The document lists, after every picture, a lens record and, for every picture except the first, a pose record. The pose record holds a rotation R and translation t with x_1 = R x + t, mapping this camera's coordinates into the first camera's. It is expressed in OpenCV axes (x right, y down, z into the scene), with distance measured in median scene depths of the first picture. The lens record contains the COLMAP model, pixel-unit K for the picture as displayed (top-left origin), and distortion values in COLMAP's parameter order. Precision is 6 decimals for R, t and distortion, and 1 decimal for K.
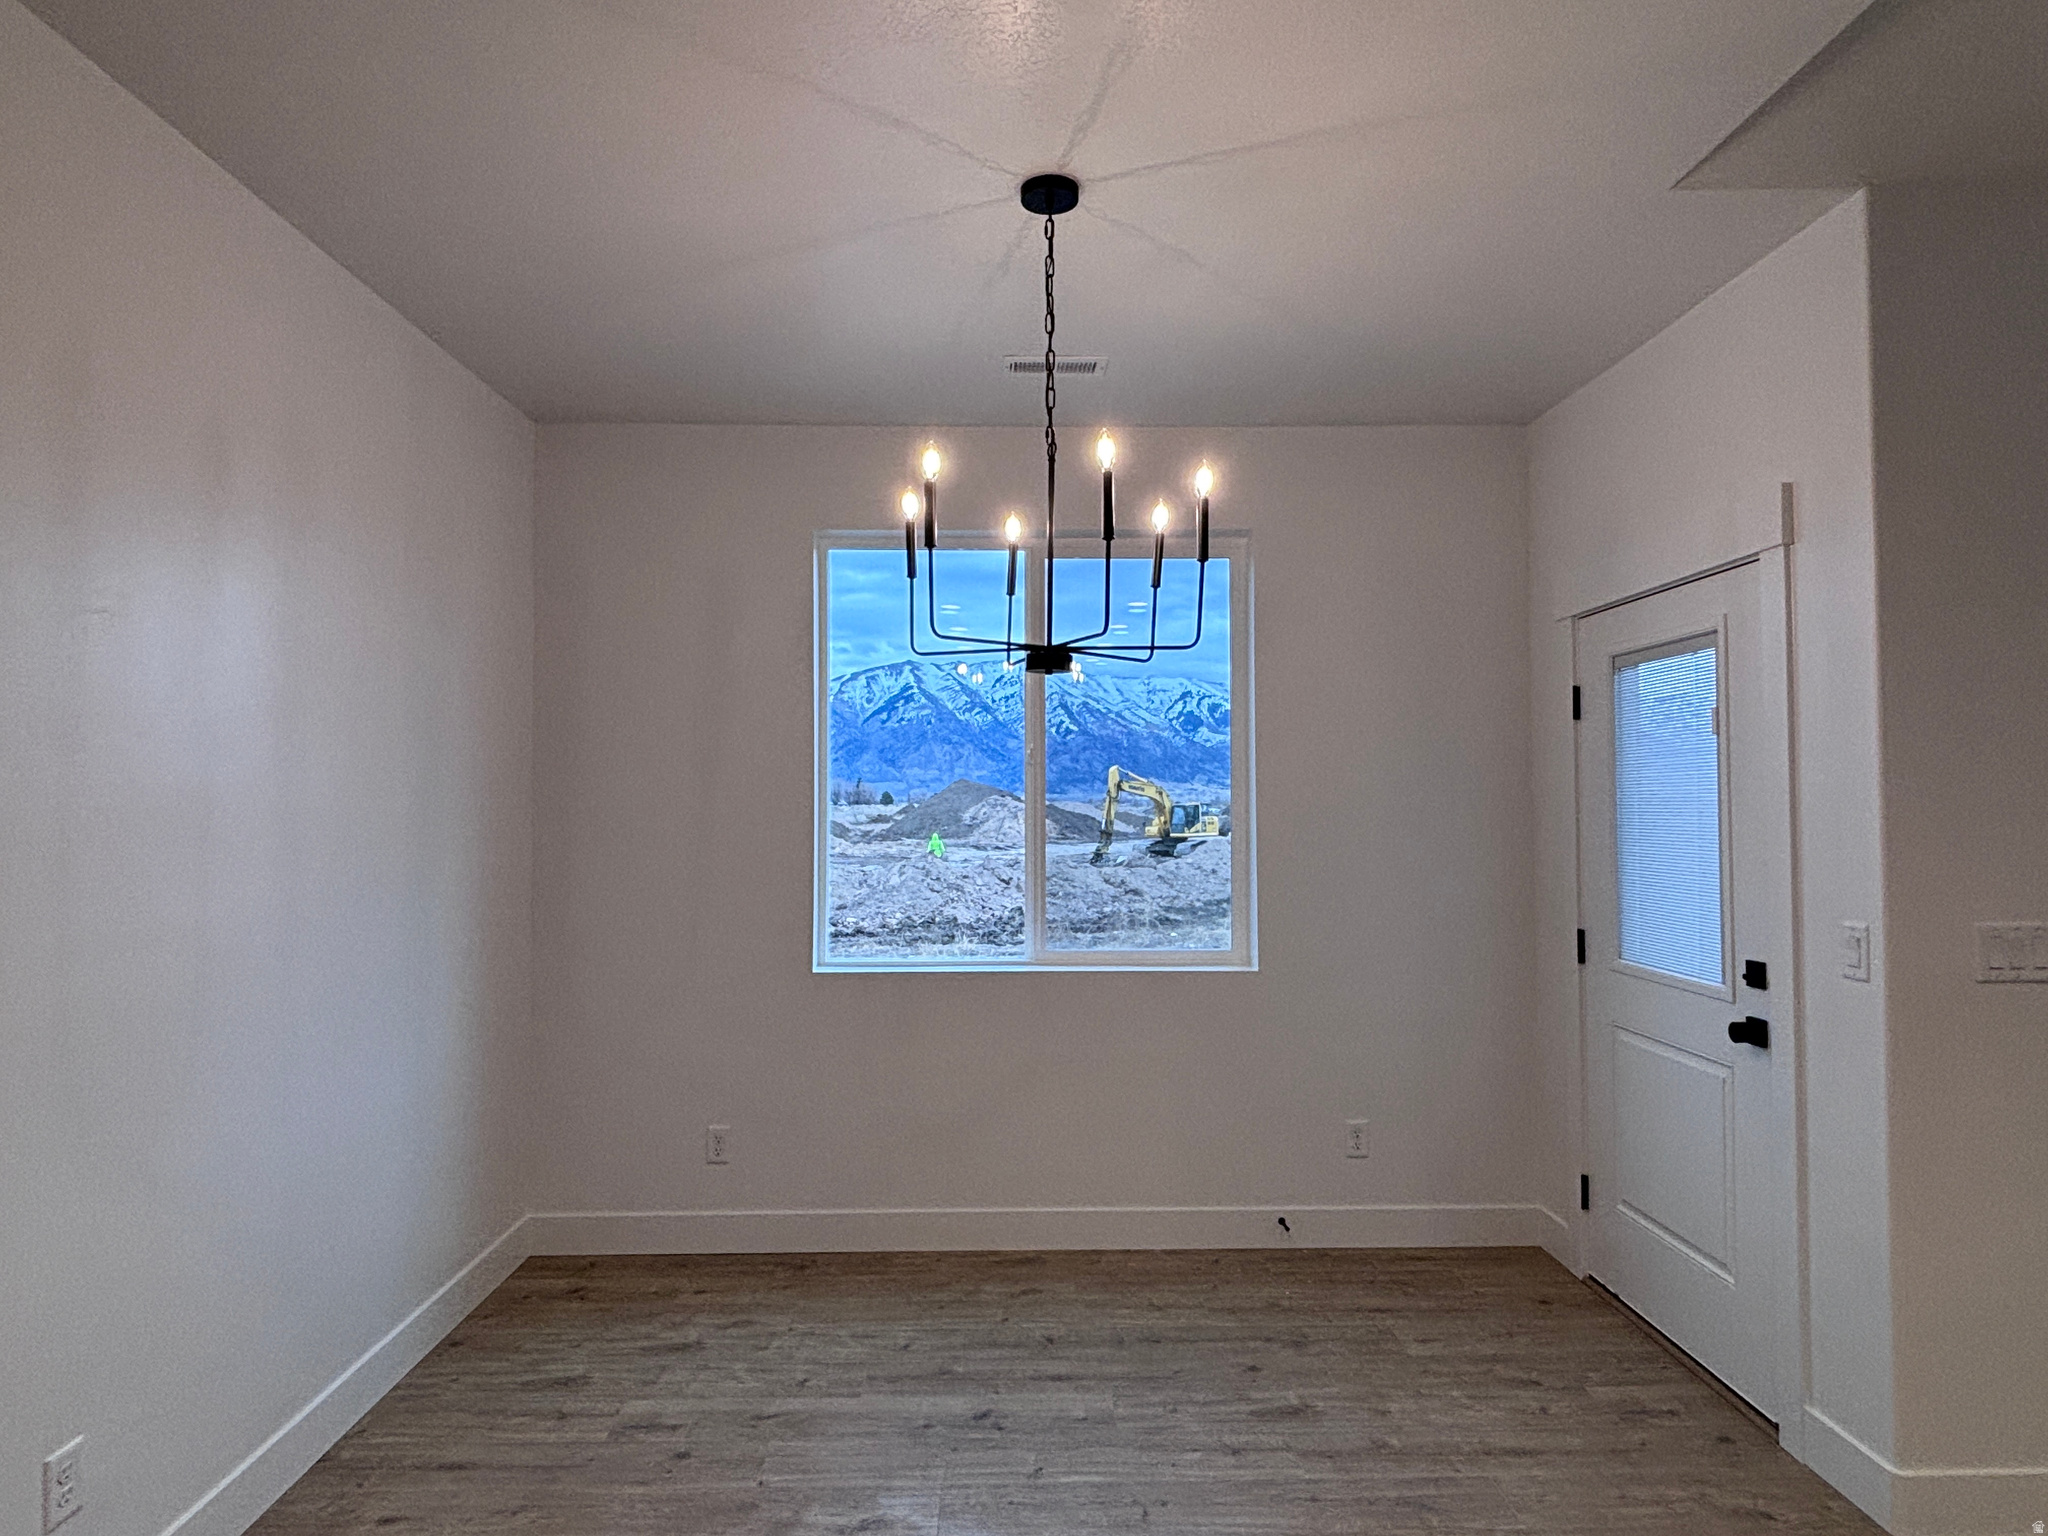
lens RADIAL K [[1148.9, 0, 1023.6], [0, 1148.9, 768.0], [0, 0, 1]] dist [-0.002336, -0.000107]
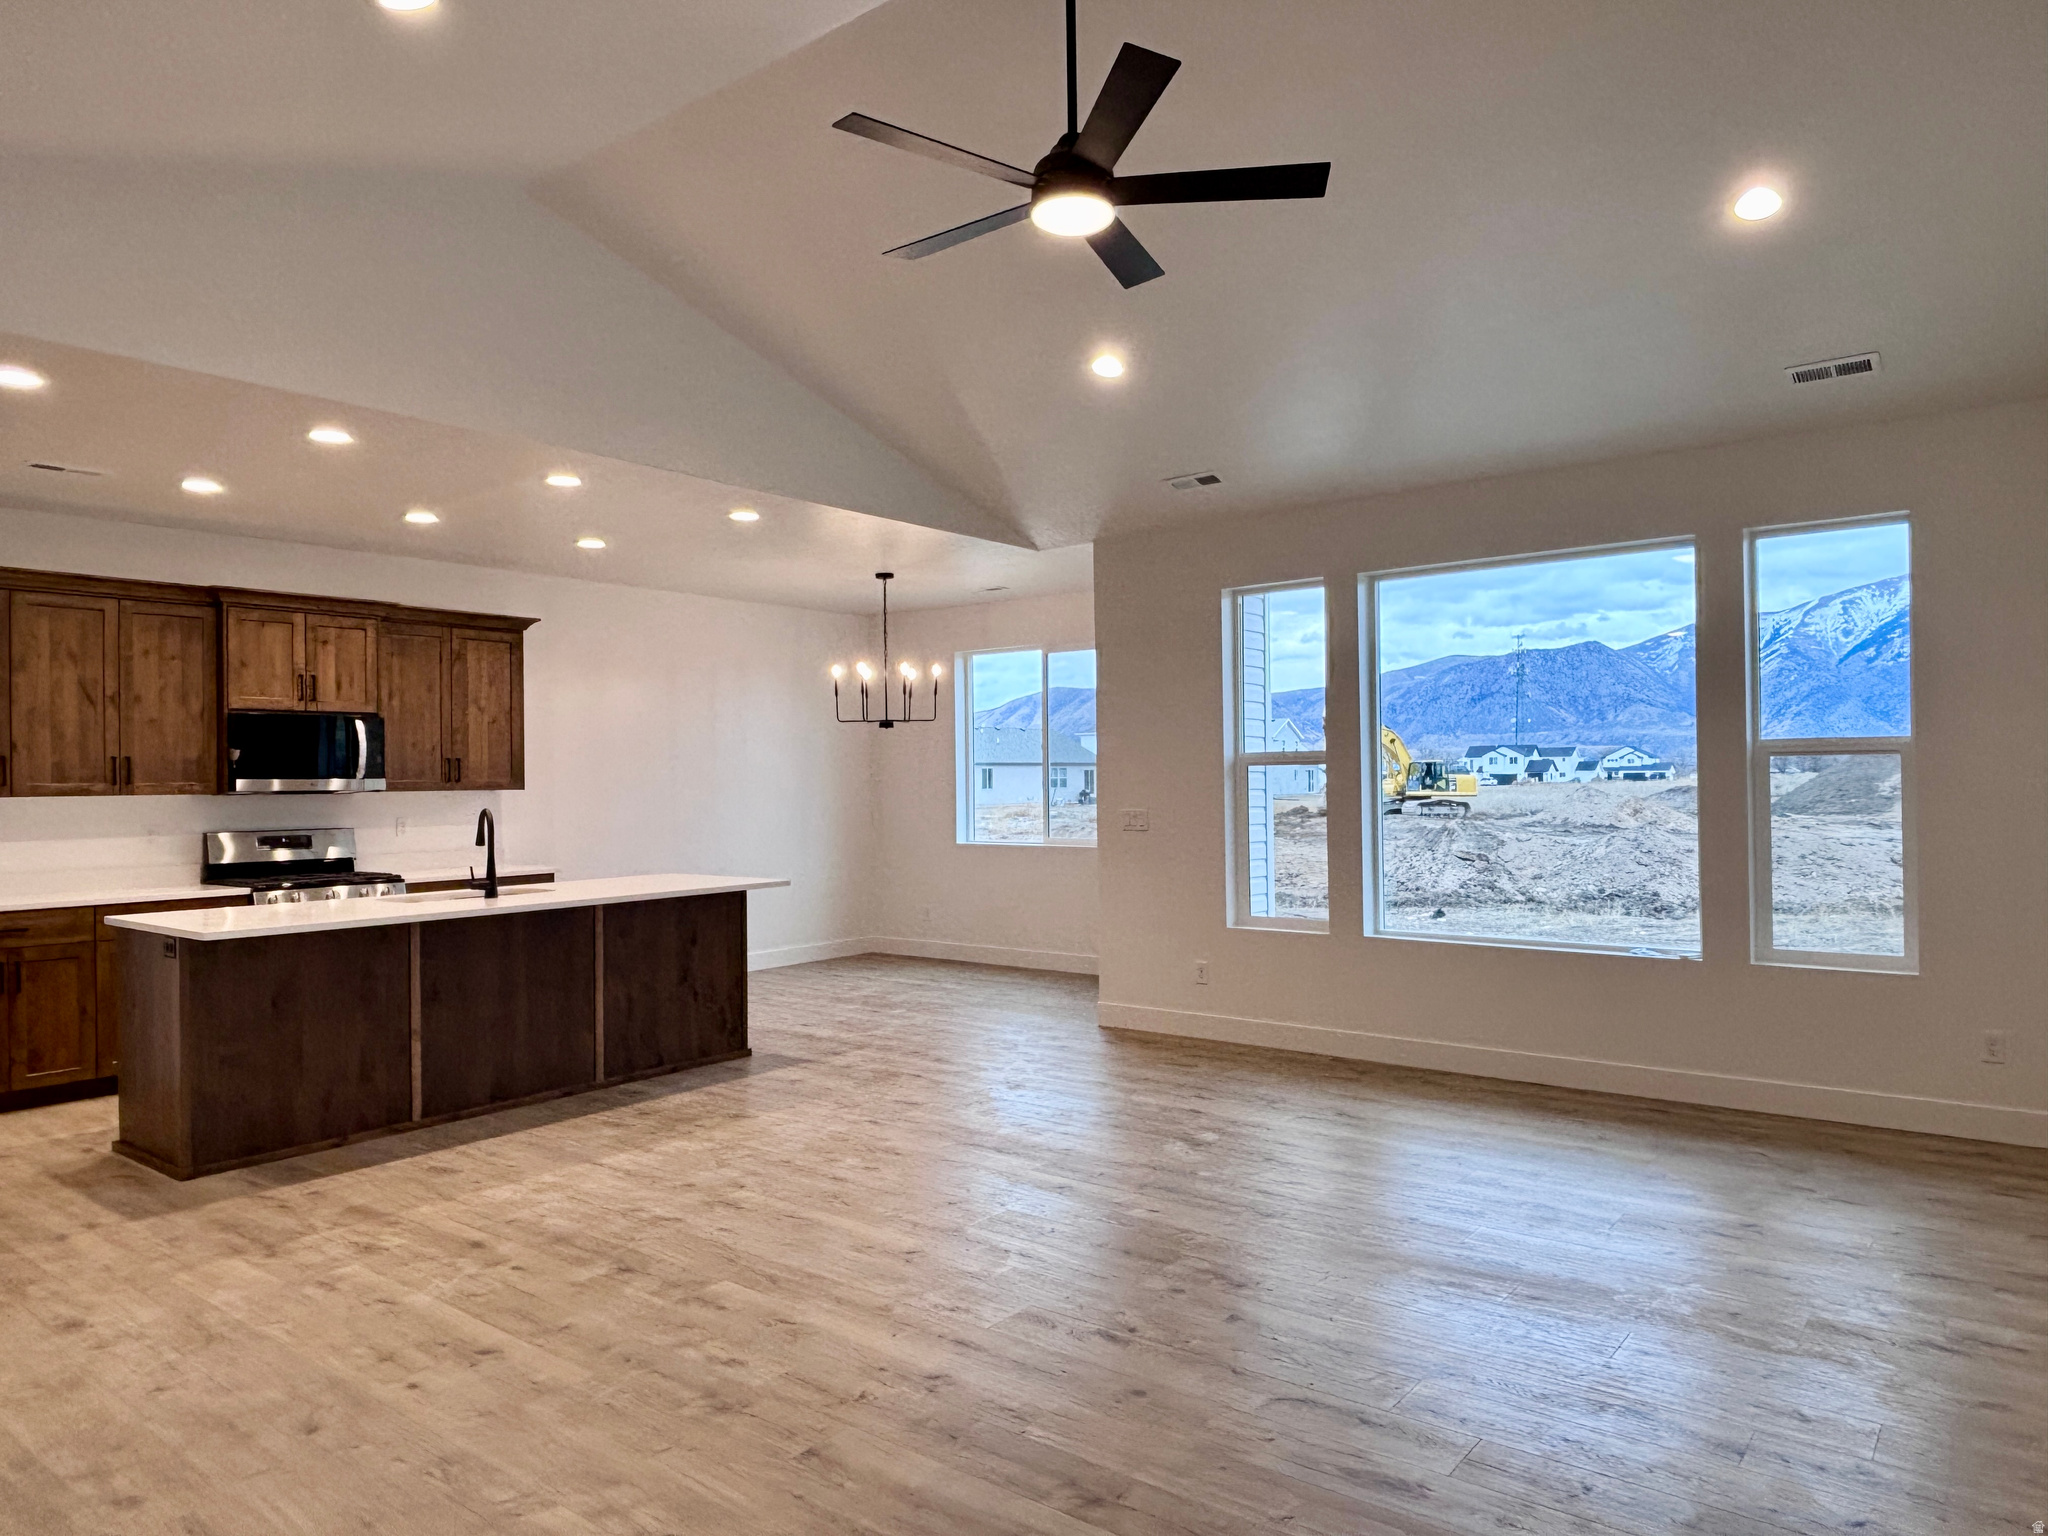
lens RADIAL K [[1318.9, 0, 1025.0], [0, 1318.9, 771.2], [0, 0, 1]] dist [-0.000370, -0.000072]
pose [[0.769596, -0.009873, -0.638455, 0.108546], [0.028299, 0.999425, 0.018658, -0.000792], [0.637904, -0.032427, 0.769433, -0.064092]]
